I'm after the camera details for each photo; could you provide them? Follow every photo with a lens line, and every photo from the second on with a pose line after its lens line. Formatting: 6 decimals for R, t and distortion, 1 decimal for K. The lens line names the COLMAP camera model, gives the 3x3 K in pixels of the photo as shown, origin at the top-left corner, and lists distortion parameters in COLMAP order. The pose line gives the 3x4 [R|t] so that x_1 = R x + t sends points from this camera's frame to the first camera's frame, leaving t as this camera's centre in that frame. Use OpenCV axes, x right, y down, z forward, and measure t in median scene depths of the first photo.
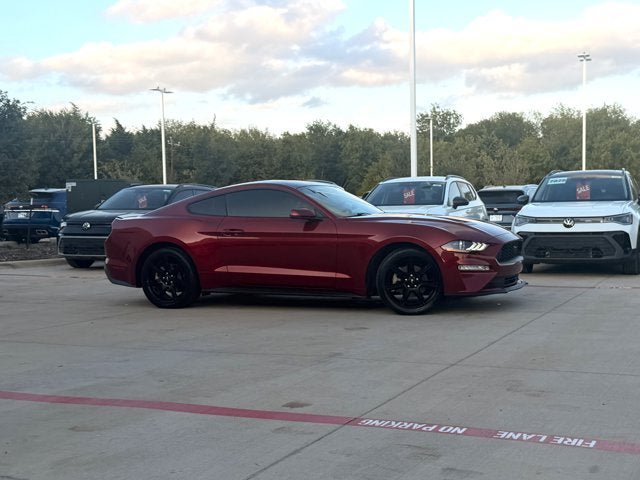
lens RADIAL K [[875.1, 0, 338.4], [0, 875.1, 231.2], [0, 0, 1]] dist [0.168128, 0.000000]
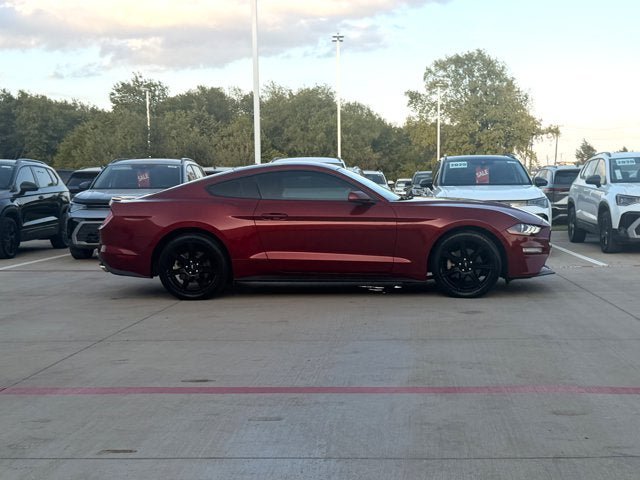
lens RADIAL K [[927.8, 0, 341.3], [0, 927.8, 248.6], [0, 0, 1]] dist [0.174257, 0.000000]
pose [[0.941156, -0.016863, 0.337551, -0.196260], [0.003822, 0.999222, 0.039260, -0.001747], [-0.337951, -0.035660, 0.940488, 0.022042]]
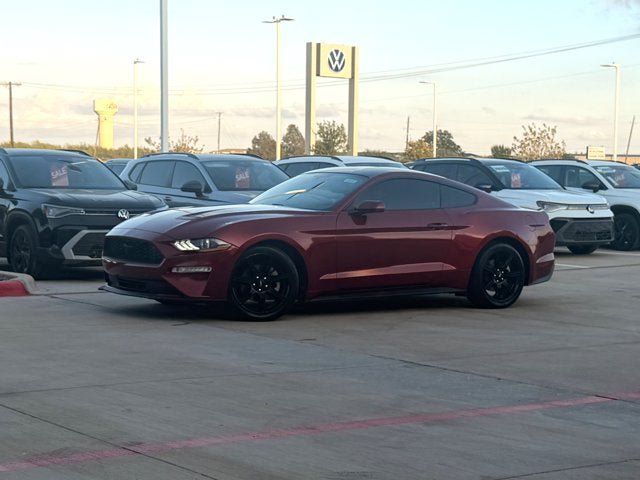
lens RADIAL K [[1283.2, 0, 316.8], [0, 1283.2, 237.5], [0, 0, 1]] dist [0.382157, 0.000000]
pose [[0.517130, -0.018307, 0.855711, -0.870096], [0.002198, 0.999796, 0.020062, -0.006782], [-0.855904, -0.008494, 0.517065, 0.324041]]
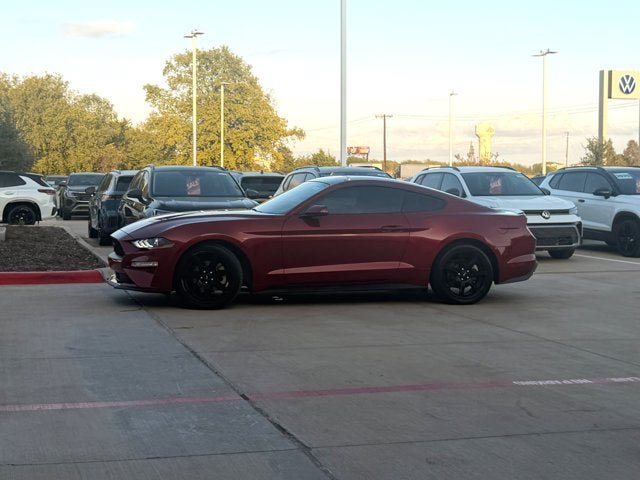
lens RADIAL K [[985.2, 0, 323.1], [0, 985.2, 243.4], [0, 0, 1]] dist [0.014923, 0.000000]
pose [[0.799565, -0.019232, 0.600271, -0.529861], [0.000147, 0.999493, 0.031827, -0.009817], [-0.600579, -0.025359, 0.799163, 0.121575]]
